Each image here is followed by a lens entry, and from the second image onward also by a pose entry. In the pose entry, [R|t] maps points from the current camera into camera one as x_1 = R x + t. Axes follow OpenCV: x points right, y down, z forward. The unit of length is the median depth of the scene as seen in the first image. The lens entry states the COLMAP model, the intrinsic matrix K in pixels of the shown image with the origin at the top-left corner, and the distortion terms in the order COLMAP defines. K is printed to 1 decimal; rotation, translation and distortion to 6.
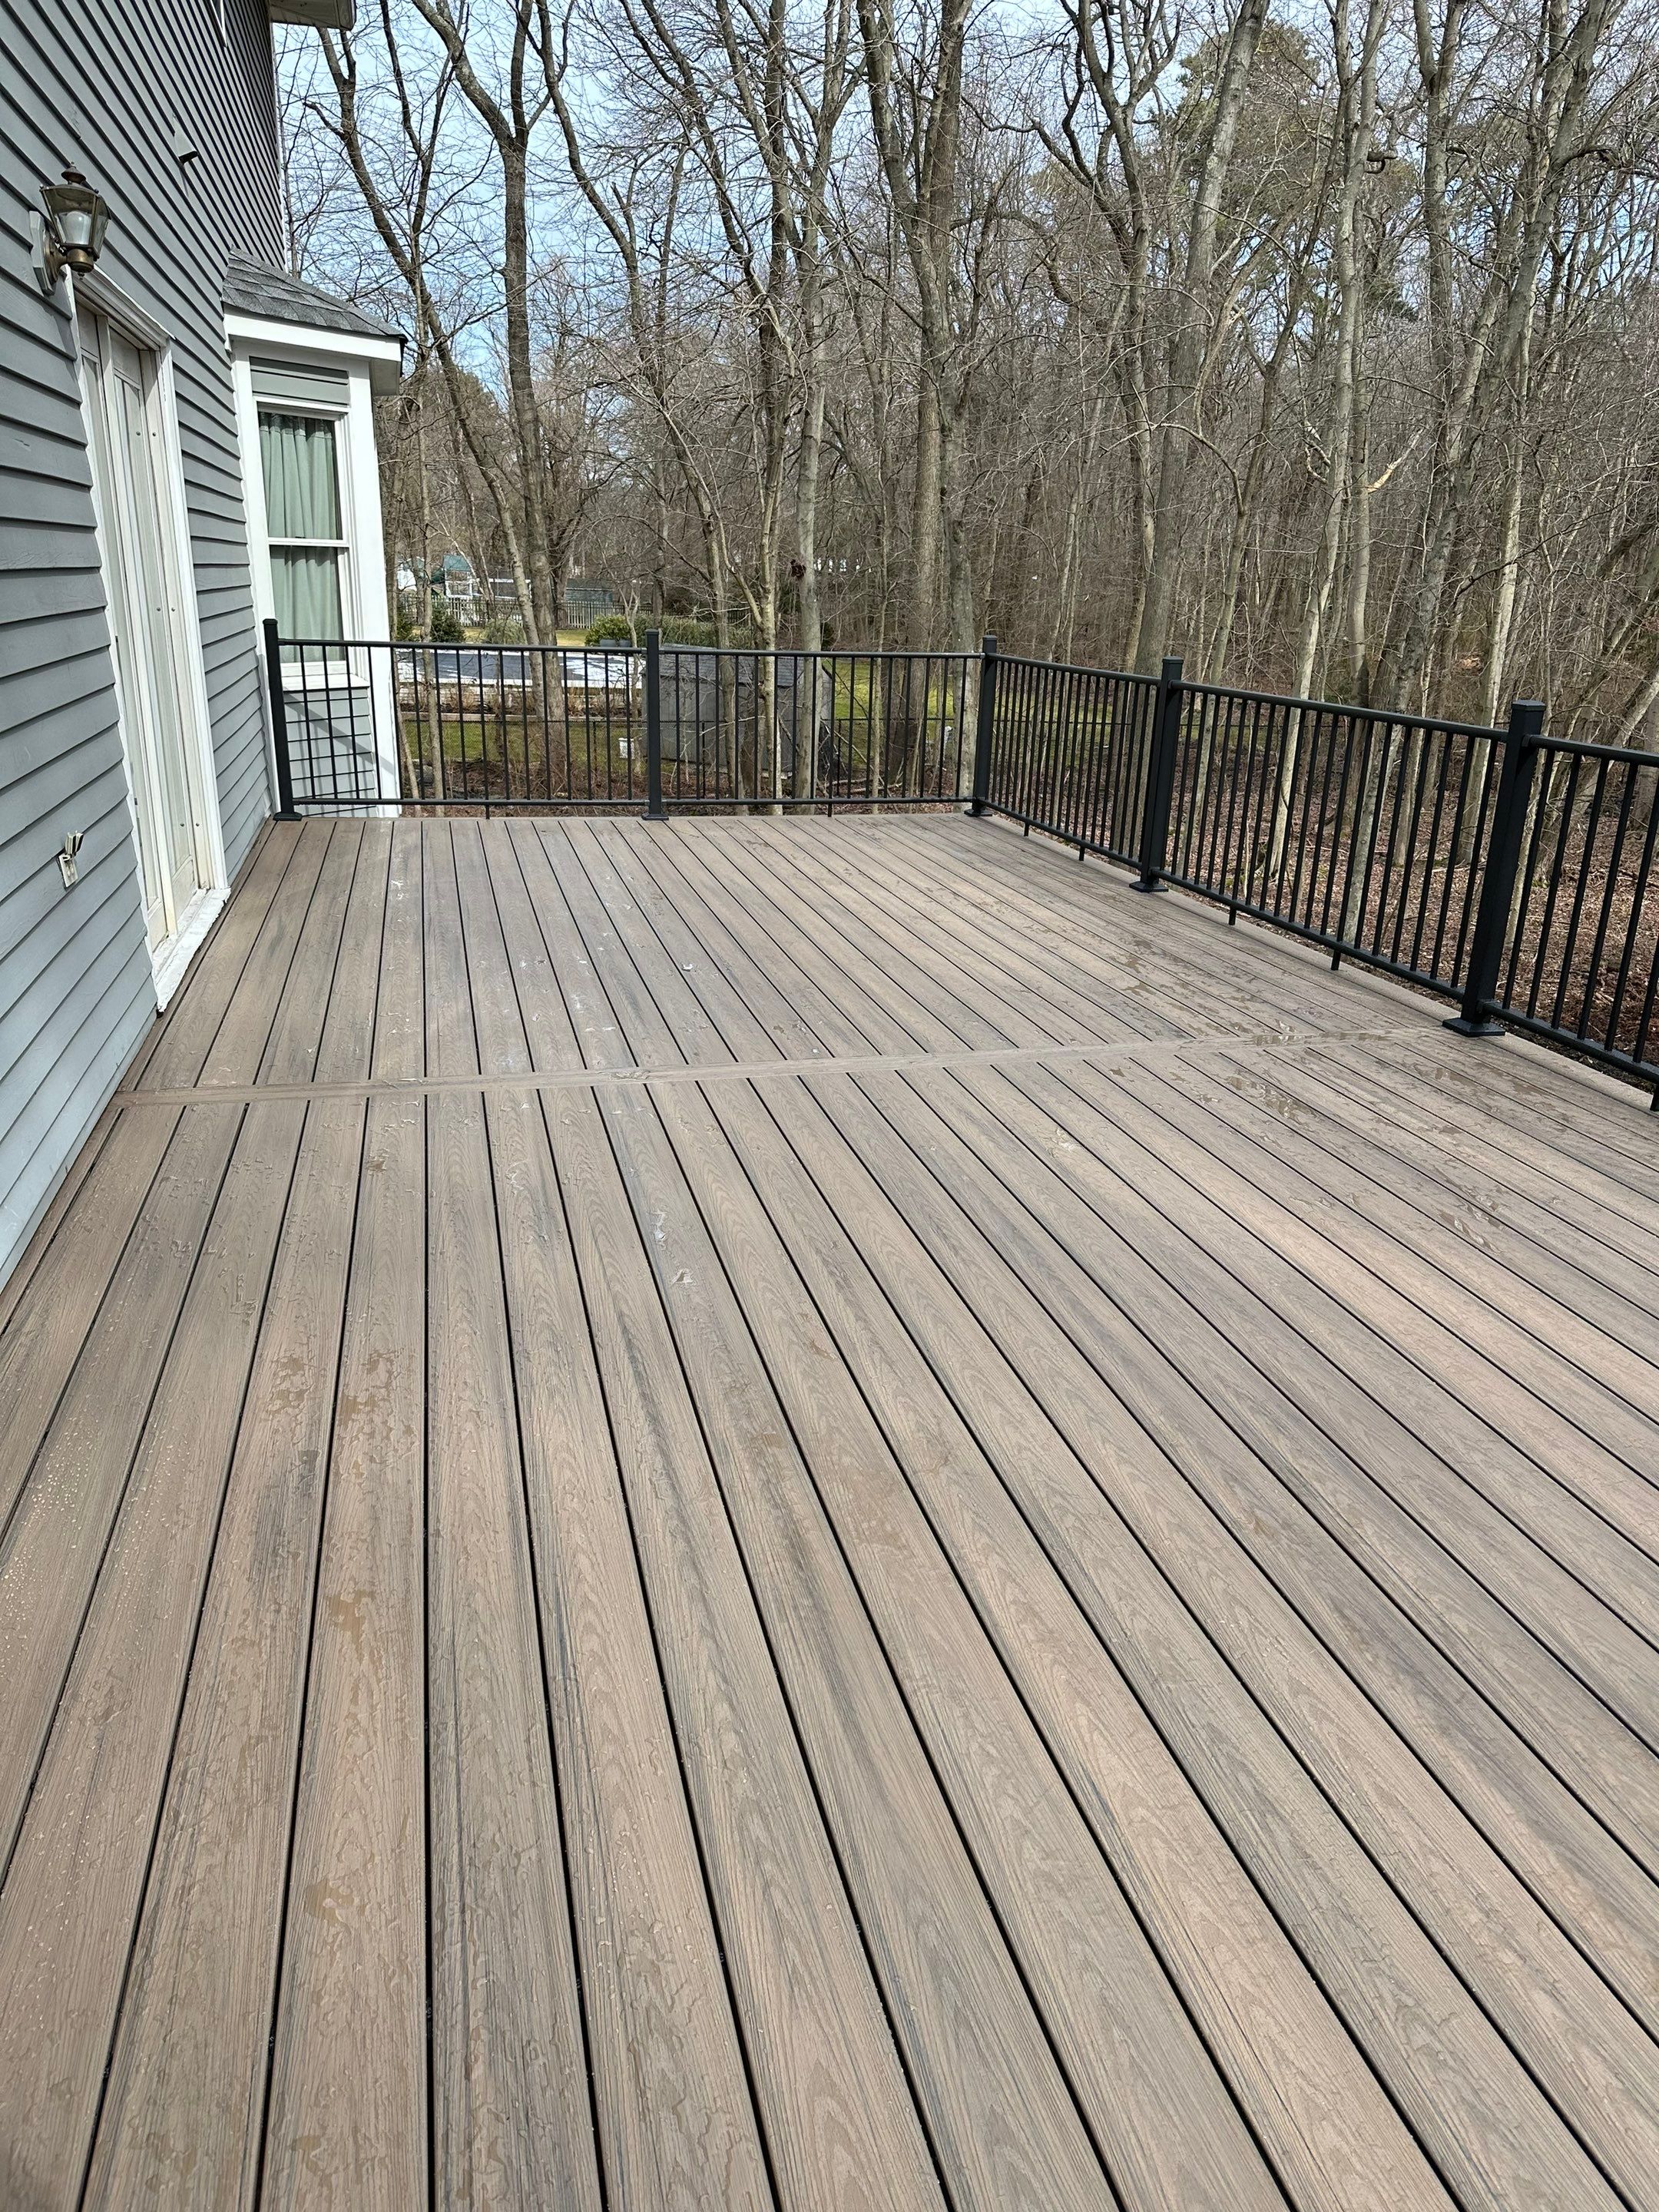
lens RADIAL K [[1553.9, 0, 824.0], [0, 1553.9, 1109.9], [0, 0, 1]] dist [0.027572, -0.032190]
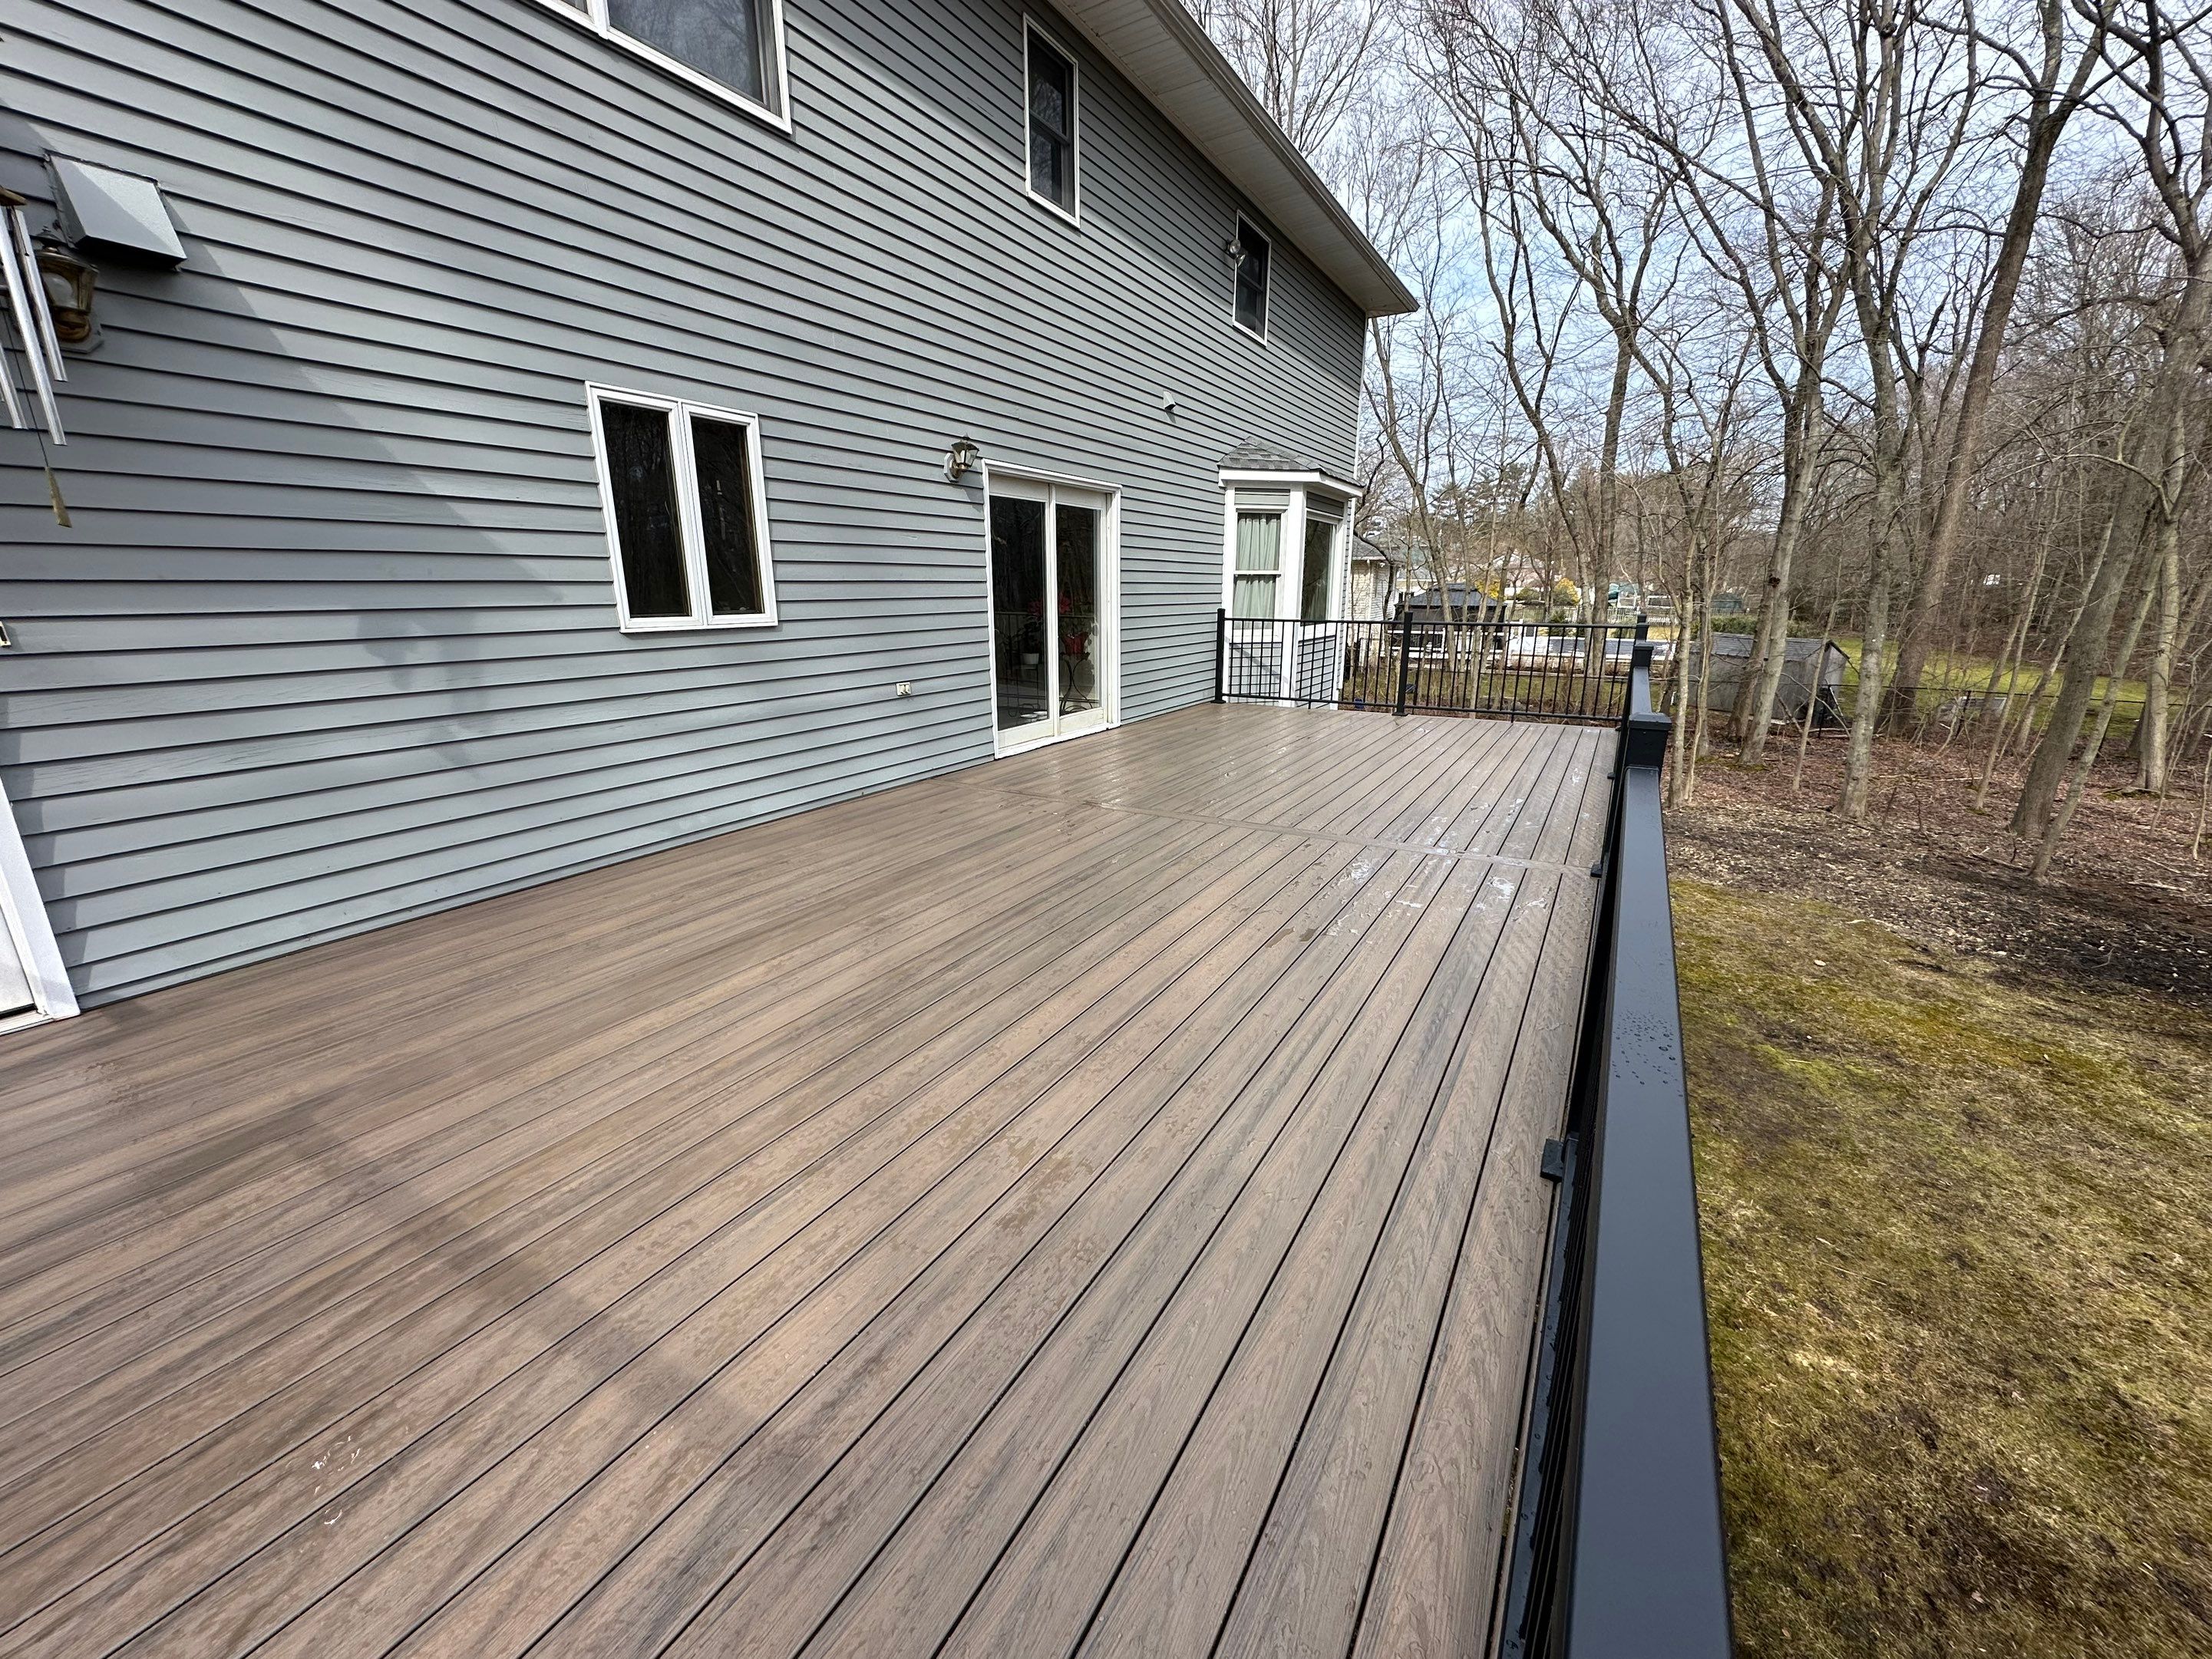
lens RADIAL K [[880.3, 0, 1108.6], [0, 880.3, 821.4], [0, 0, 1]] dist [0.000980, -0.000725]
pose [[0.715028, 0.154510, -0.681808, 0.364371], [-0.210282, 0.977640, 0.001023, -0.002371], [0.666721, 0.142640, 0.731531, 0.066108]]
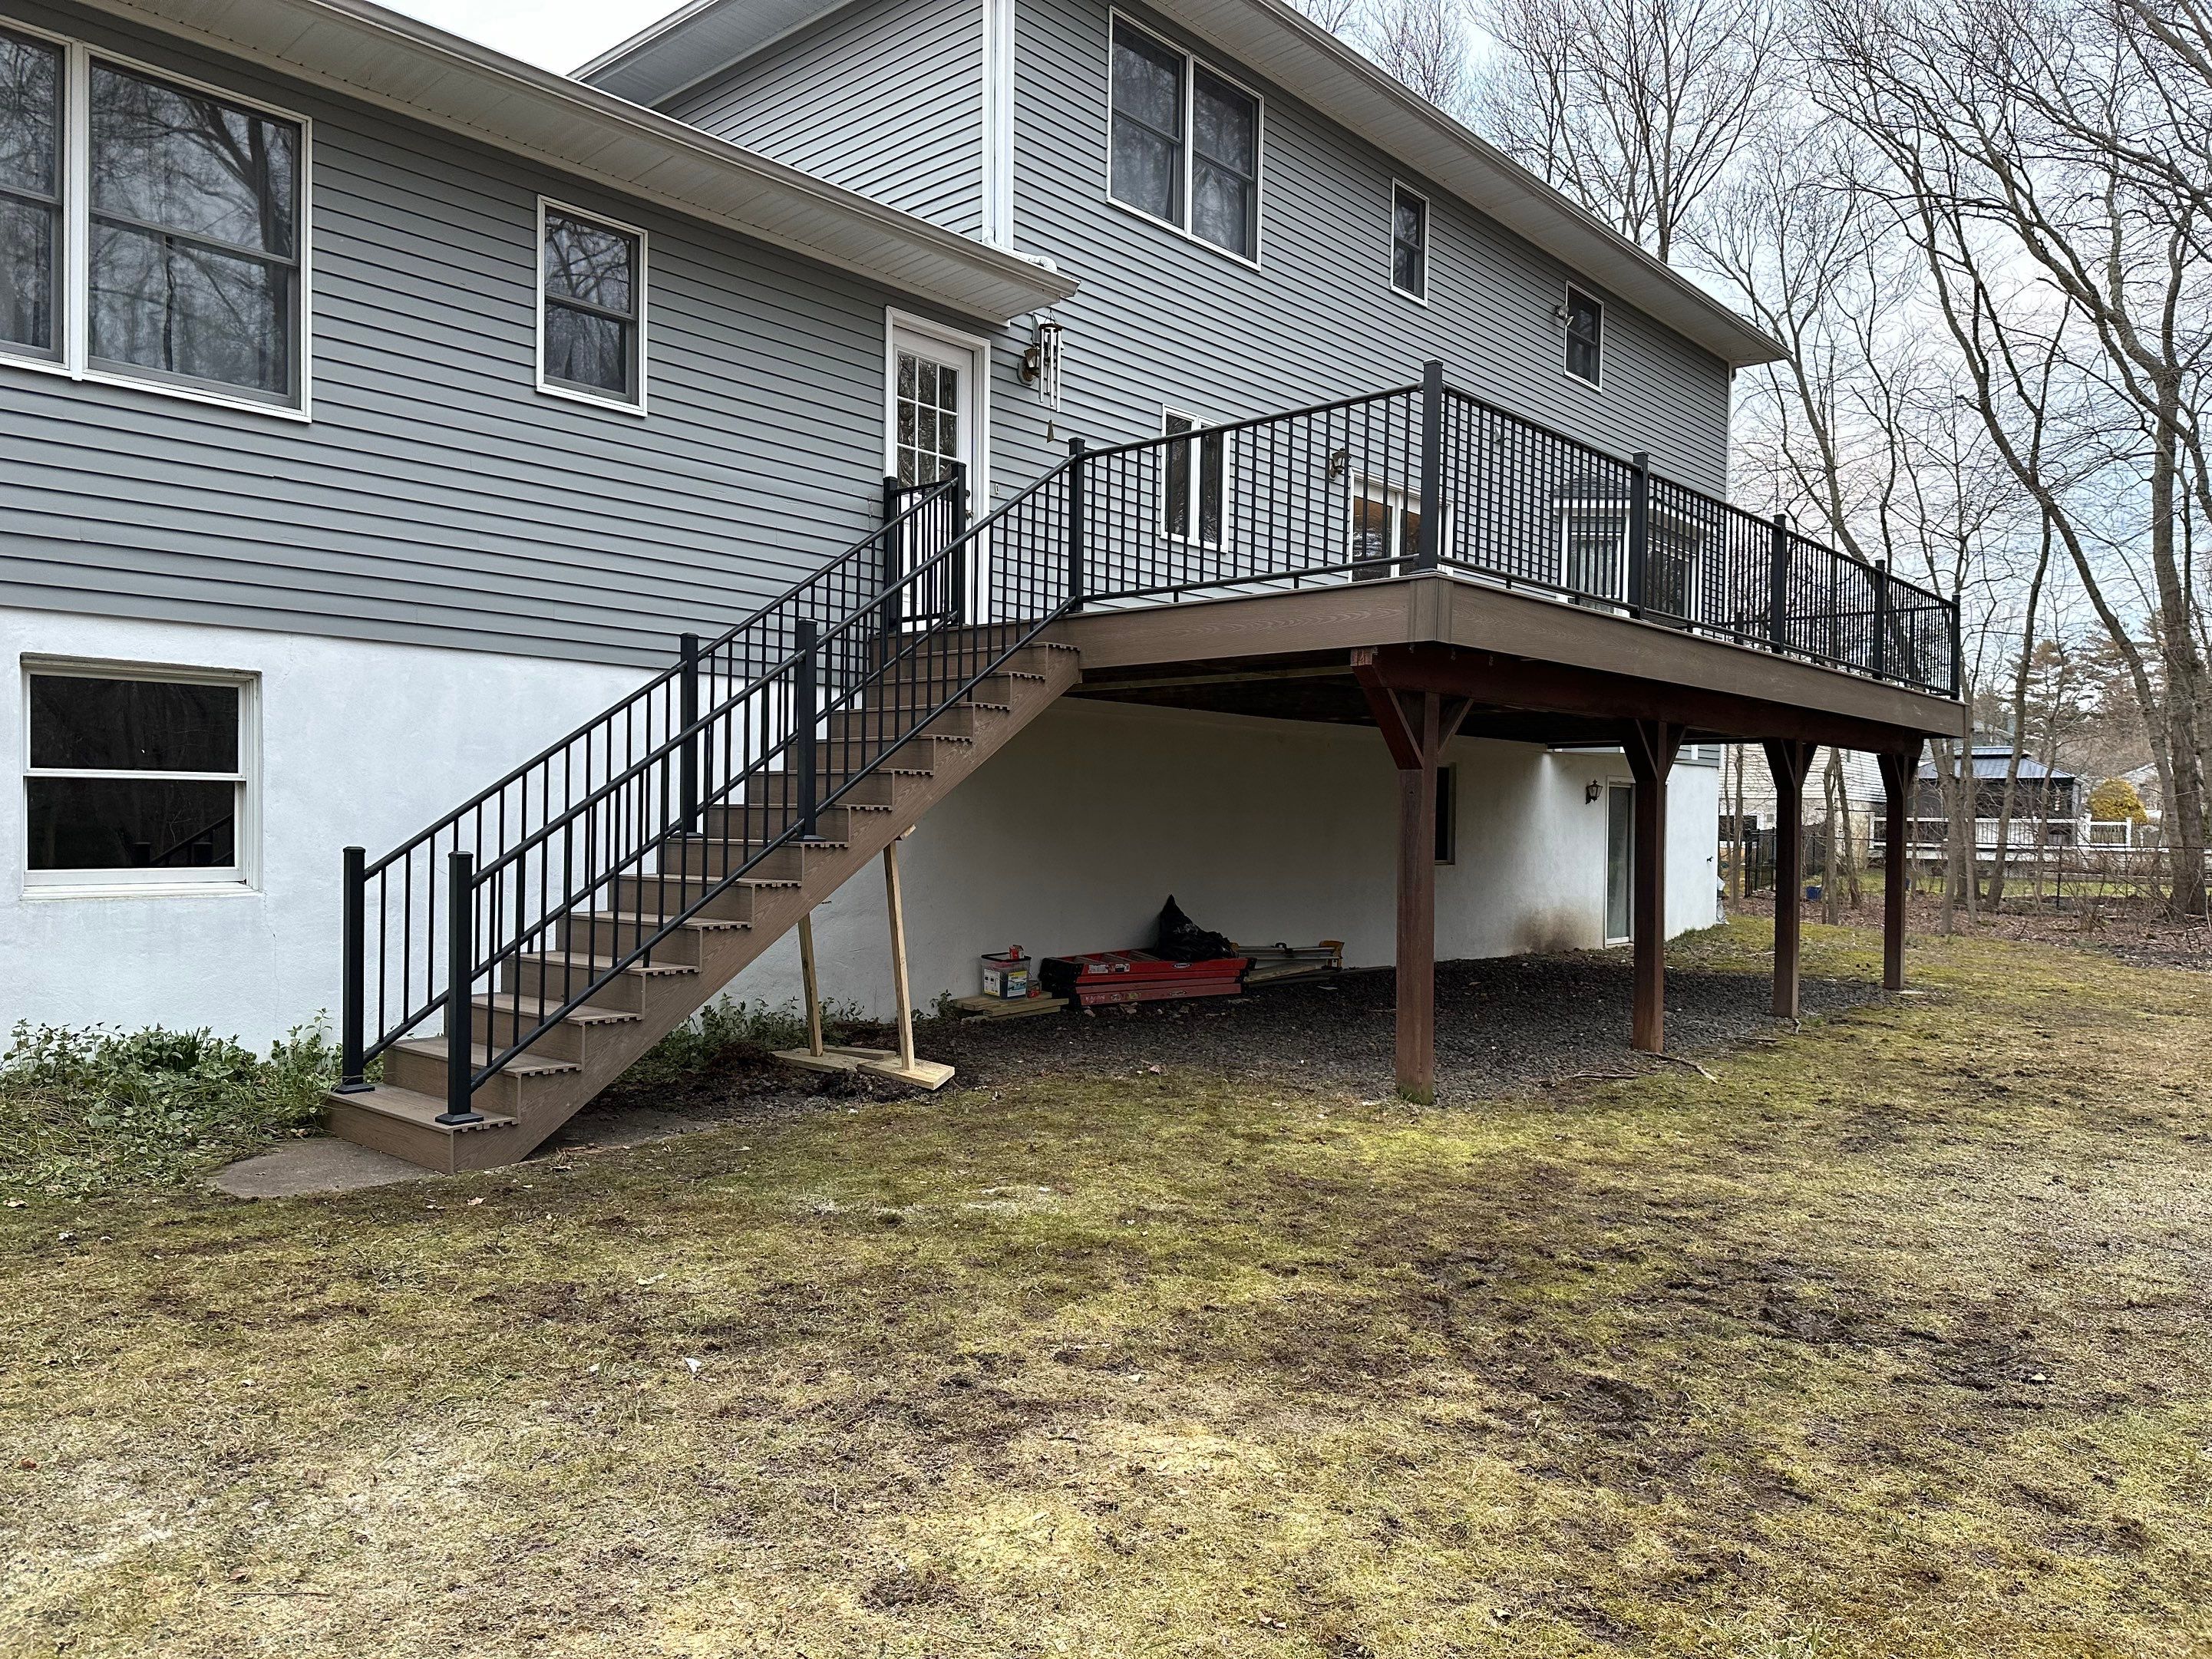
lens RADIAL K [[1553.8, 0, 1111.8], [0, 1553.8, 839.4], [0, 0, 1]] dist [0.027572, -0.032190]
pose [[0.562930, -0.010896, -0.826433, 0.988077], [-0.268915, 0.943092, -0.195607, 0.502588], [0.781533, 0.332353, 0.527965, -0.468639]]
